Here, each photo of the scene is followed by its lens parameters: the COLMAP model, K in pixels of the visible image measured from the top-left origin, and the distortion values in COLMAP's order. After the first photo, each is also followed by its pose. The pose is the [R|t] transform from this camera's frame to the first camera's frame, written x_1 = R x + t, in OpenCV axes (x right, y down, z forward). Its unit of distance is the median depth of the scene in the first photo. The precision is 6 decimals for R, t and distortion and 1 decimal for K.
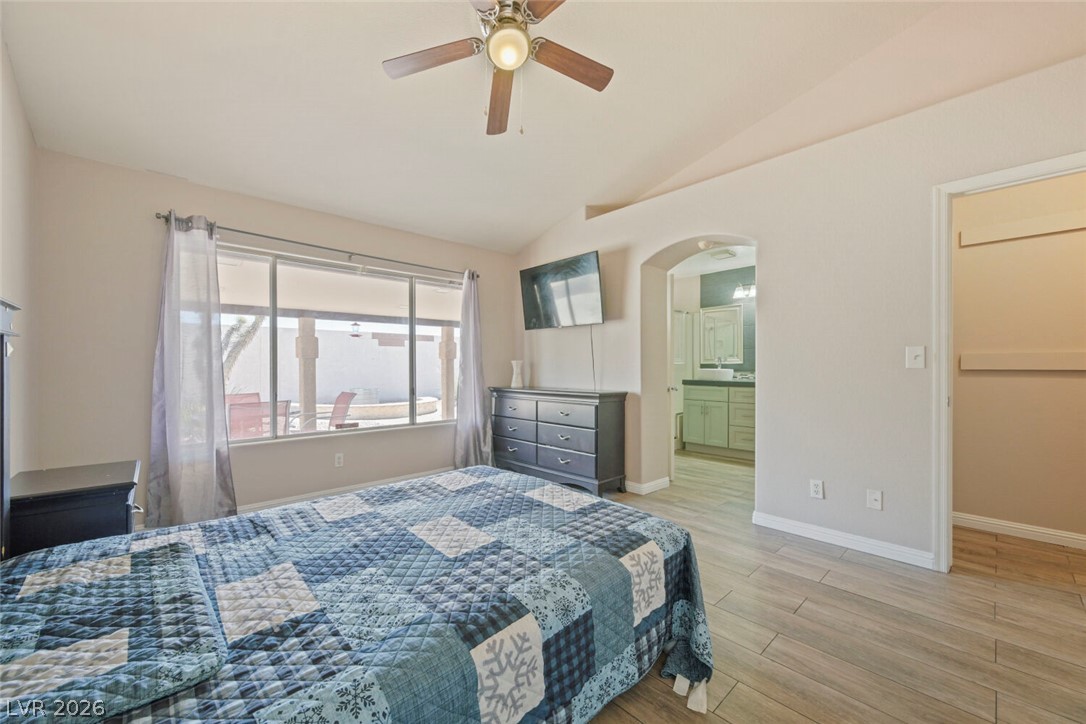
lens RADIAL K [[419.7, 0, 542.5], [0, 419.7, 373.7], [0, 0, 1]] dist [0.000216, 0.000054]
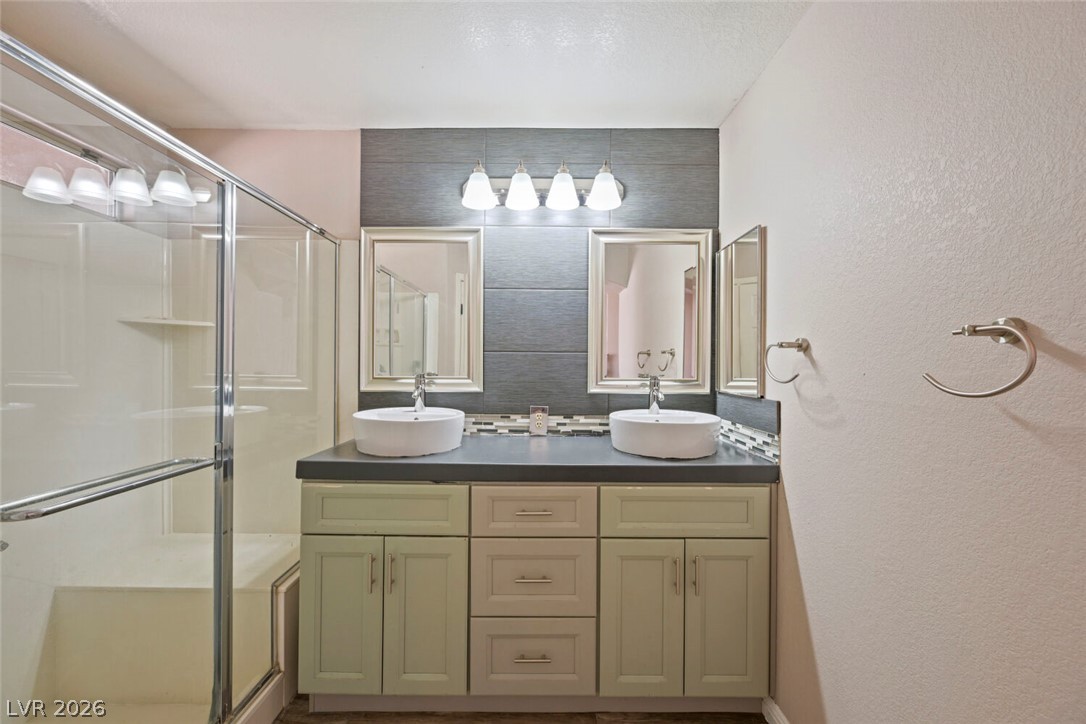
lens RADIAL K [[424.7, 0, 544.7], [0, 424.7, 363.7], [0, 0, 1]] dist [-0.000405, 0.000147]
pose [[0.683941, 0.013304, 0.729416, 0.239117], [-0.002038, 0.999865, -0.016327, -0.041107], [-0.729535, 0.009680, 0.683875, 0.687438]]
